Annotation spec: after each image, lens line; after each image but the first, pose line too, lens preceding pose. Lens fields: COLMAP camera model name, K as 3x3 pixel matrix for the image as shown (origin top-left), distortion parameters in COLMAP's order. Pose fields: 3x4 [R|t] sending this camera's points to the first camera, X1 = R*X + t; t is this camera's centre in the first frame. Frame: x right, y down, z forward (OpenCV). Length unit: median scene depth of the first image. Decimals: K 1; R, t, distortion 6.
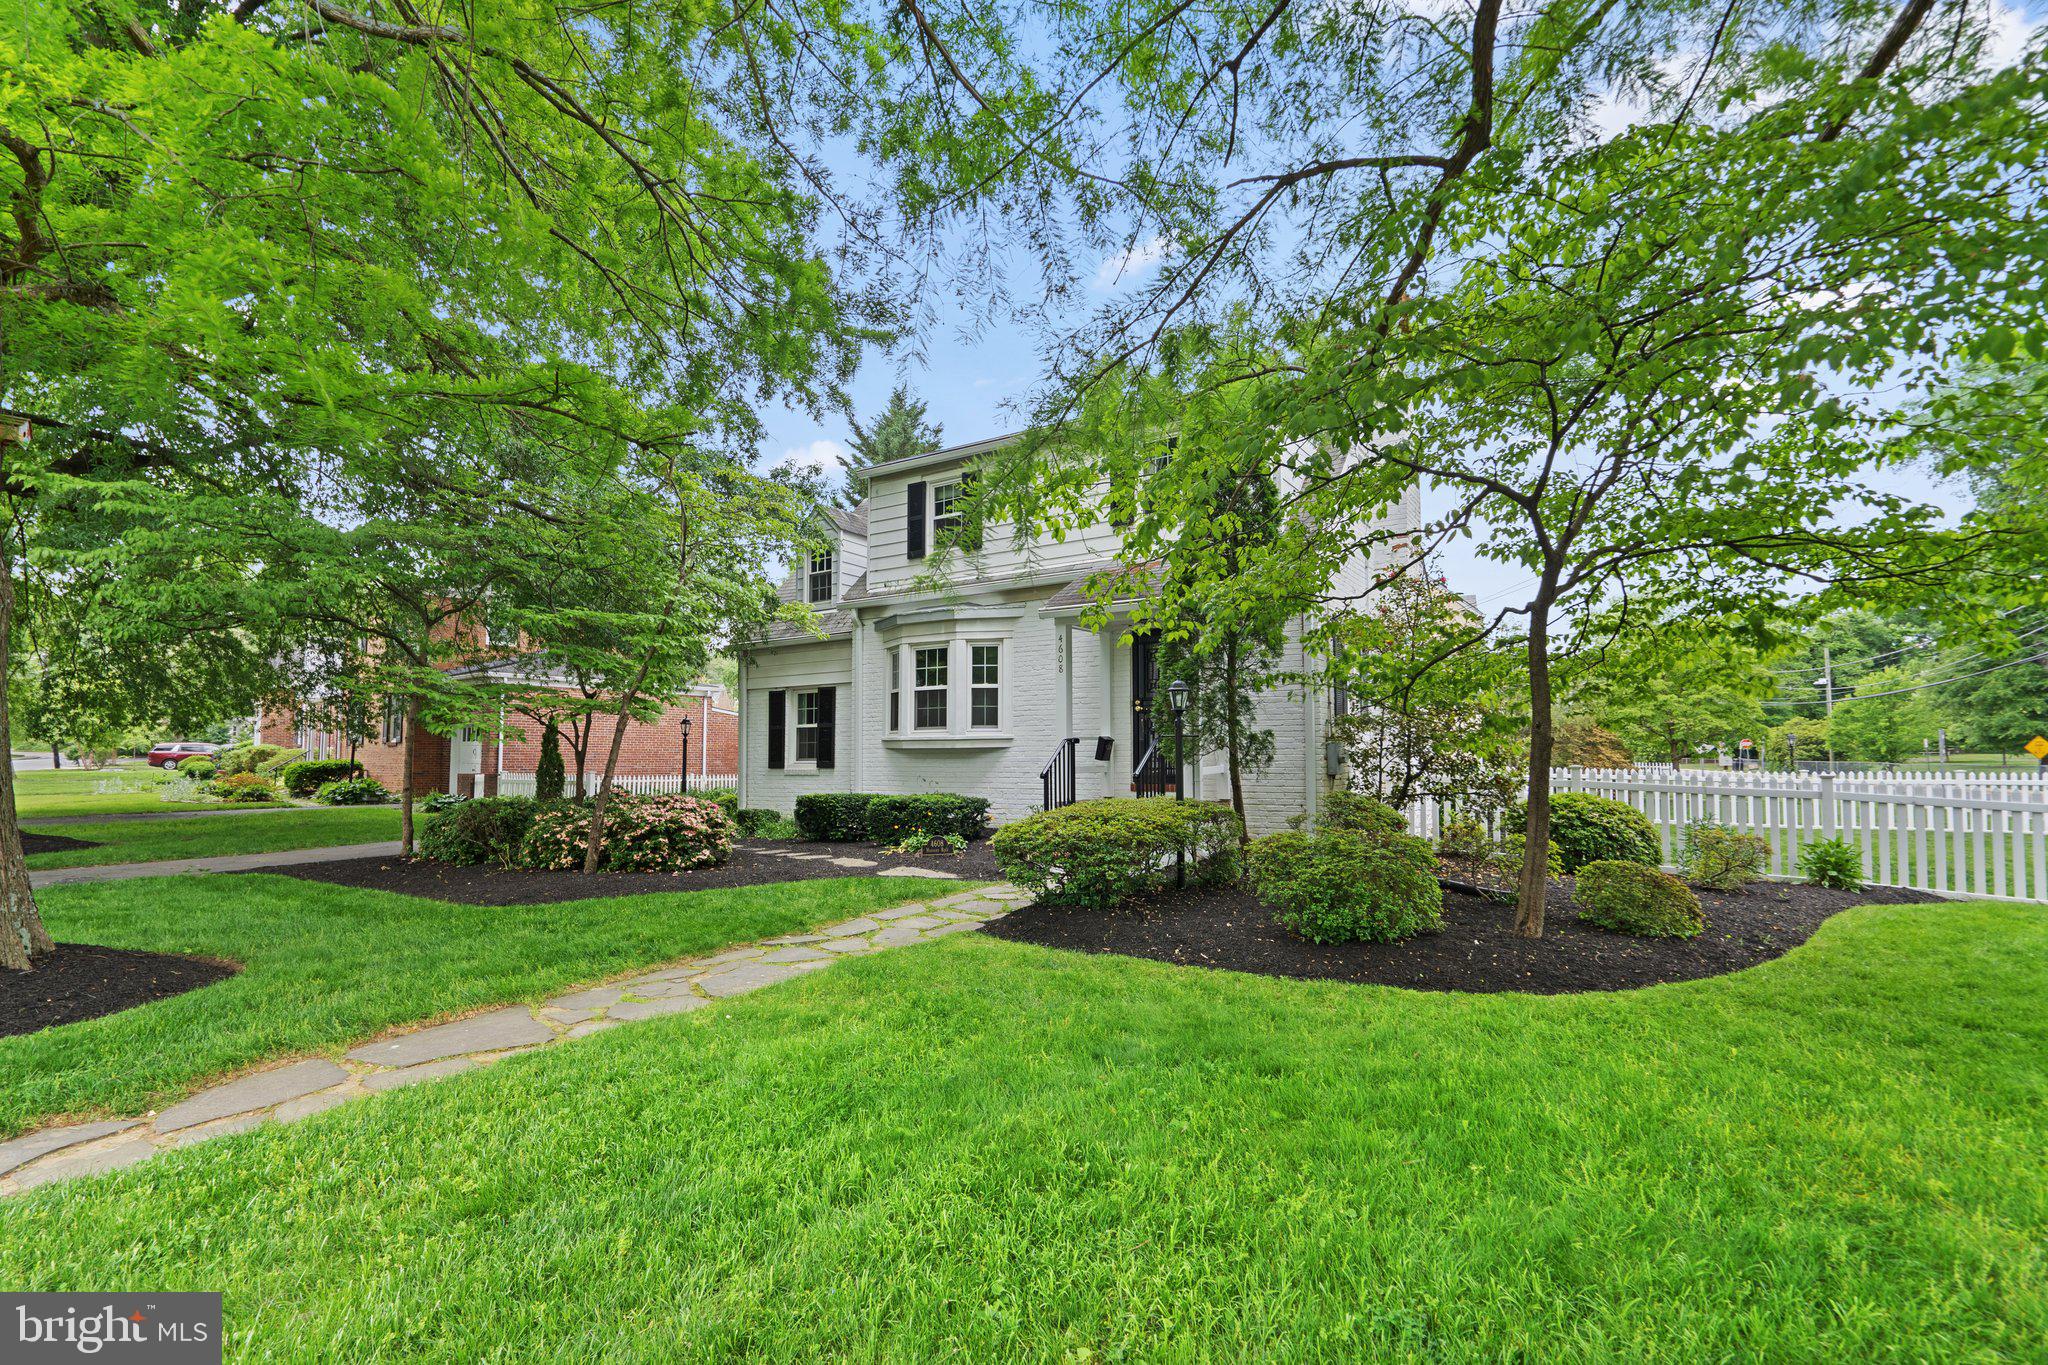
lens RADIAL K [[953.0, 0, 1010.5], [0, 953.0, 674.2], [0, 0, 1]] dist [-0.000280, 0.000071]
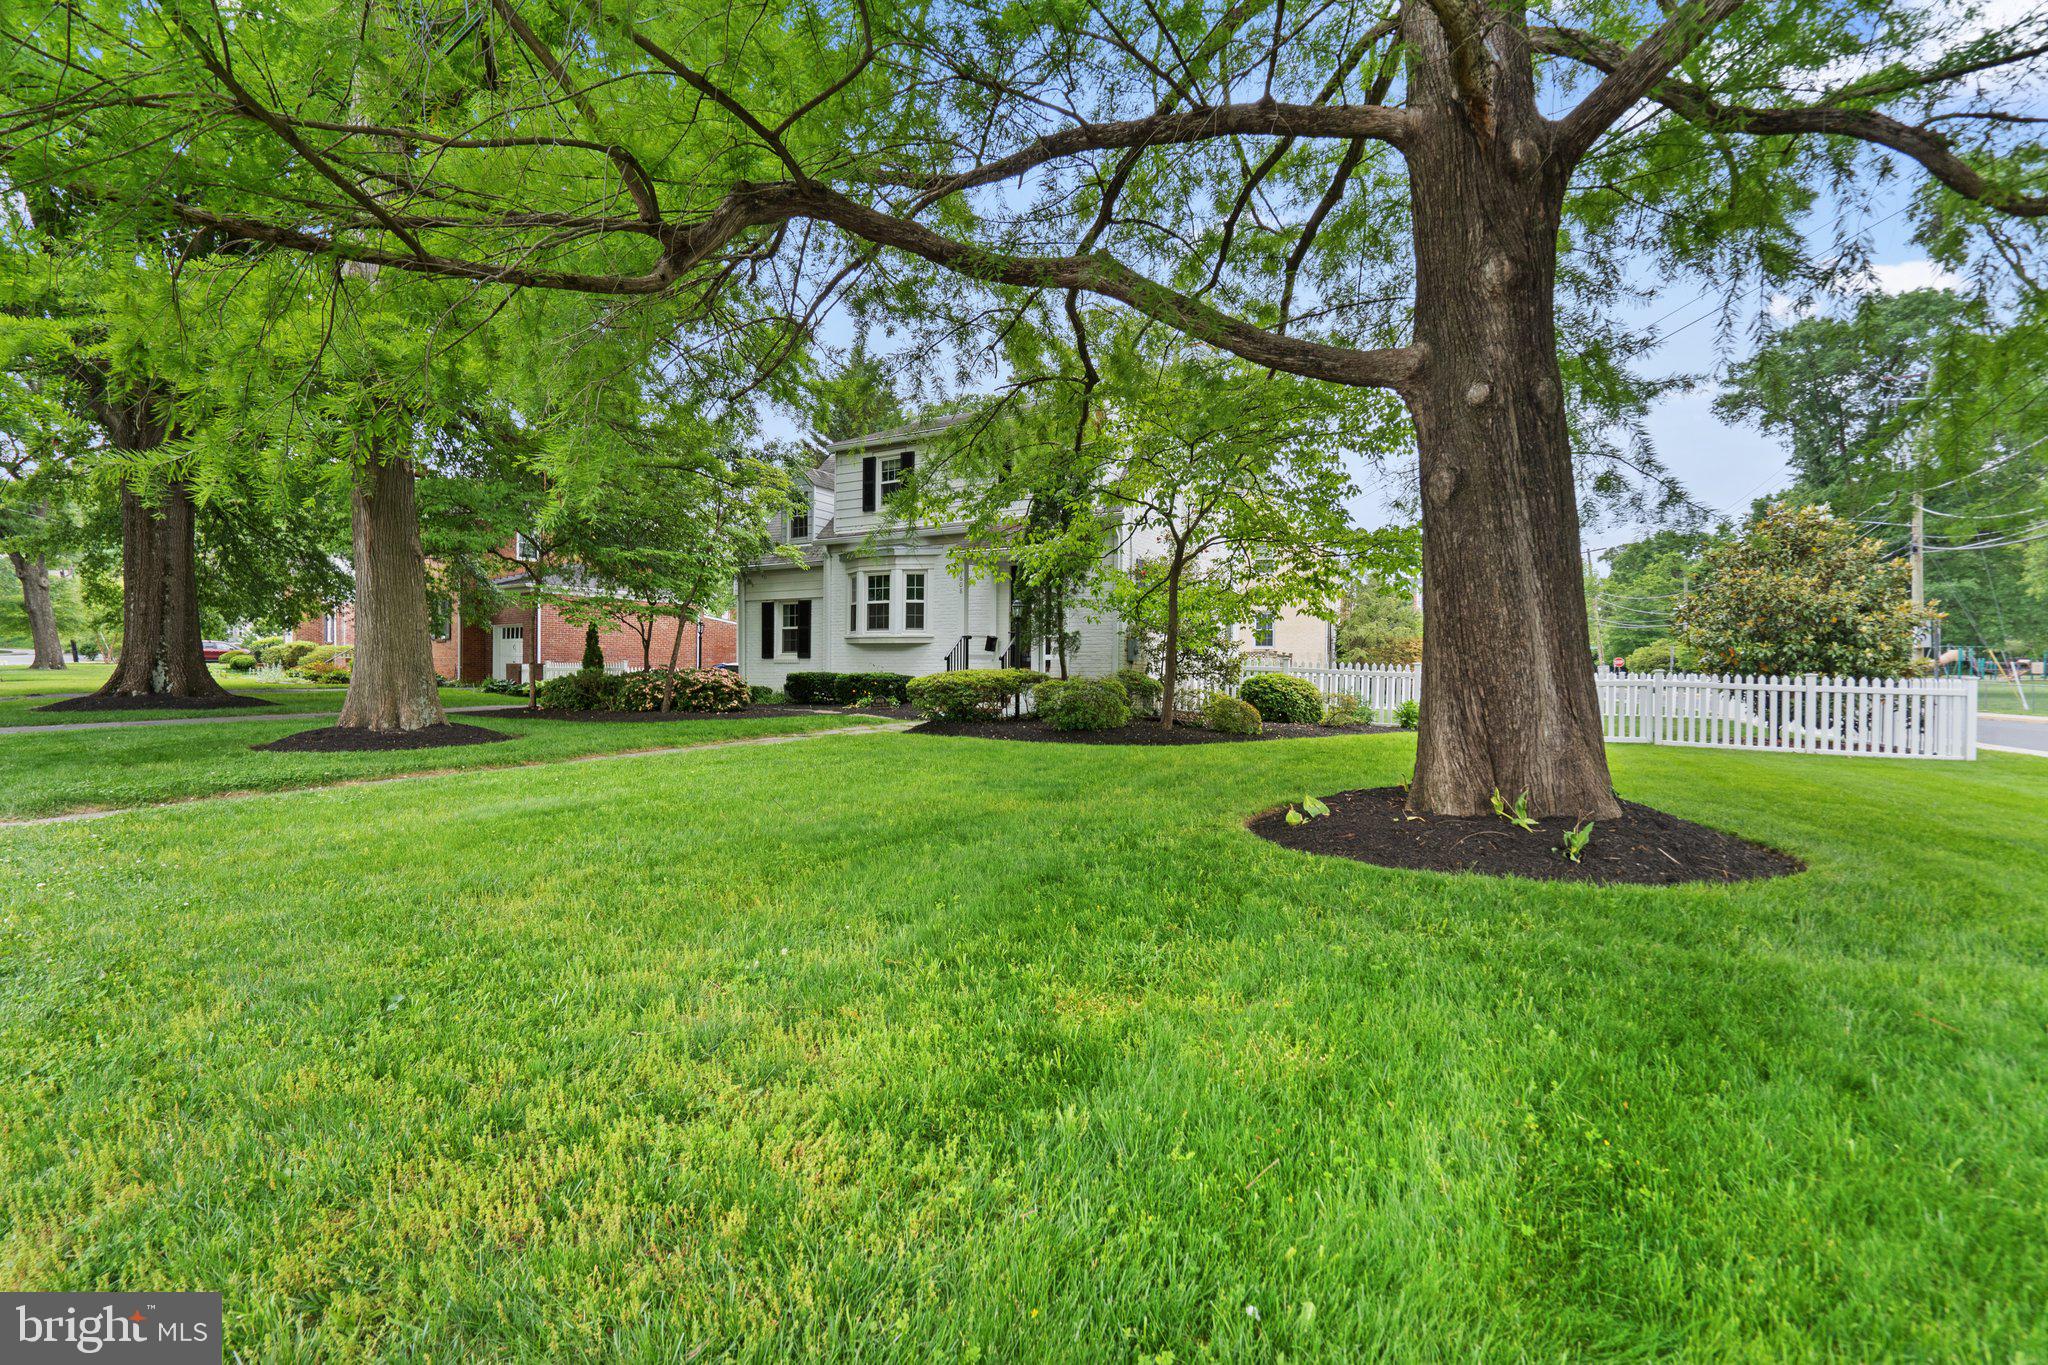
lens RADIAL K [[938.0, 0, 1021.1], [0, 938.0, 662.3], [0, 0, 1]] dist [-0.000032, 0.000004]
pose [[0.998521, 0.011688, 0.053098, 0.060804], [-0.015859, 0.996762, 0.078826, -0.010589], [-0.052004, -0.079552, 0.995473, -0.459491]]
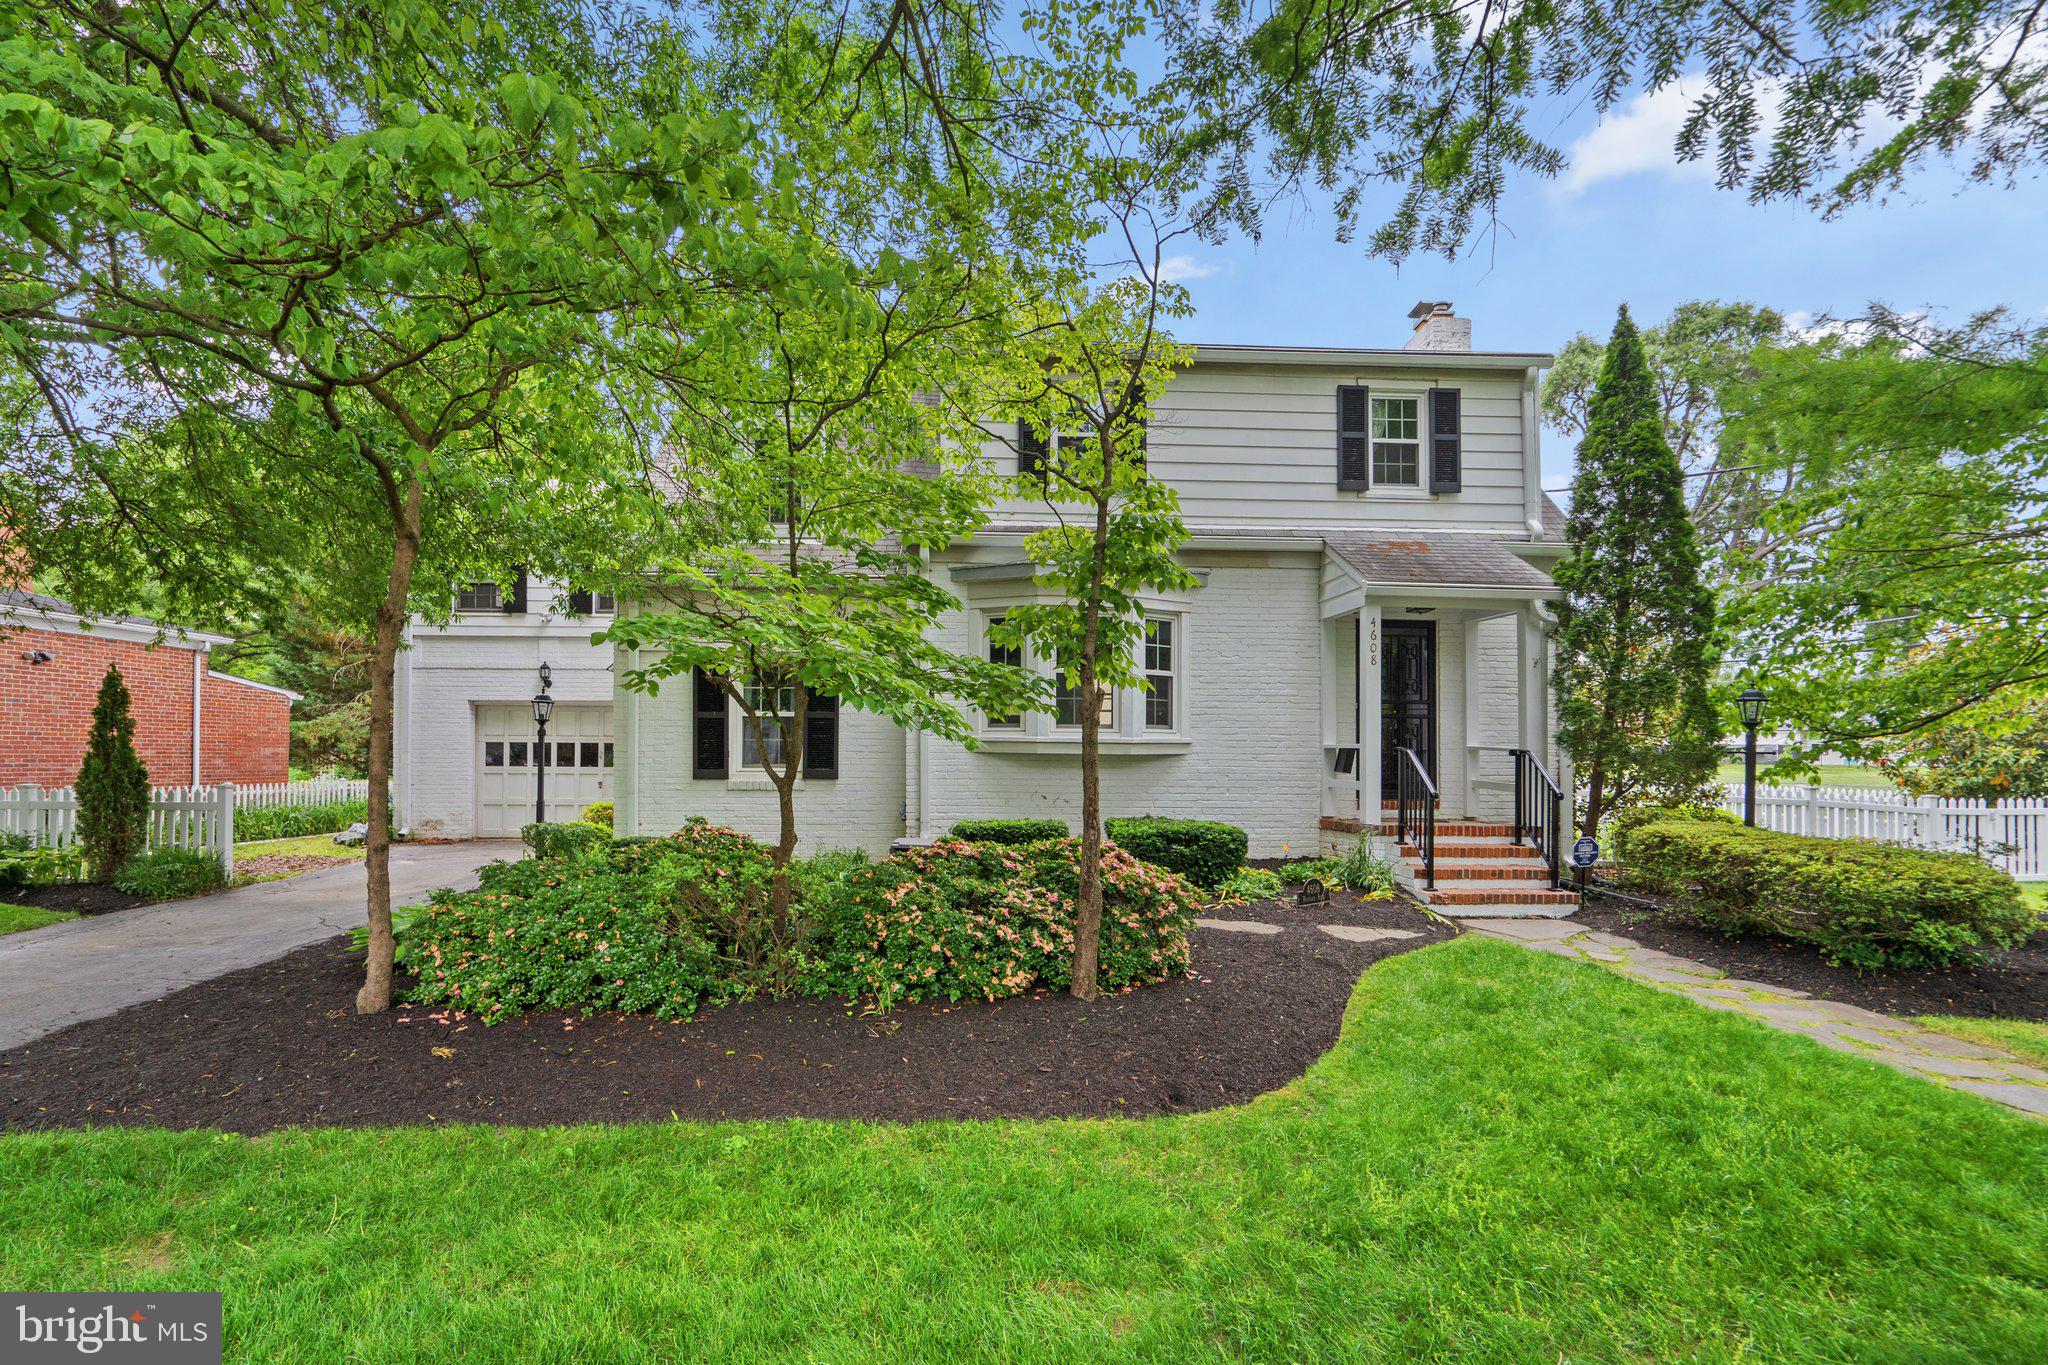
lens RADIAL K [[953.0, 0, 1010.5], [0, 953.0, 674.2], [0, 0, 1]] dist [-0.000280, 0.000071]
pose [[0.814019, 0.056831, 0.578051, -0.563336], [-0.056125, 0.998241, -0.019107, 0.034226], [-0.578120, -0.016889, 0.815777, 0.442090]]
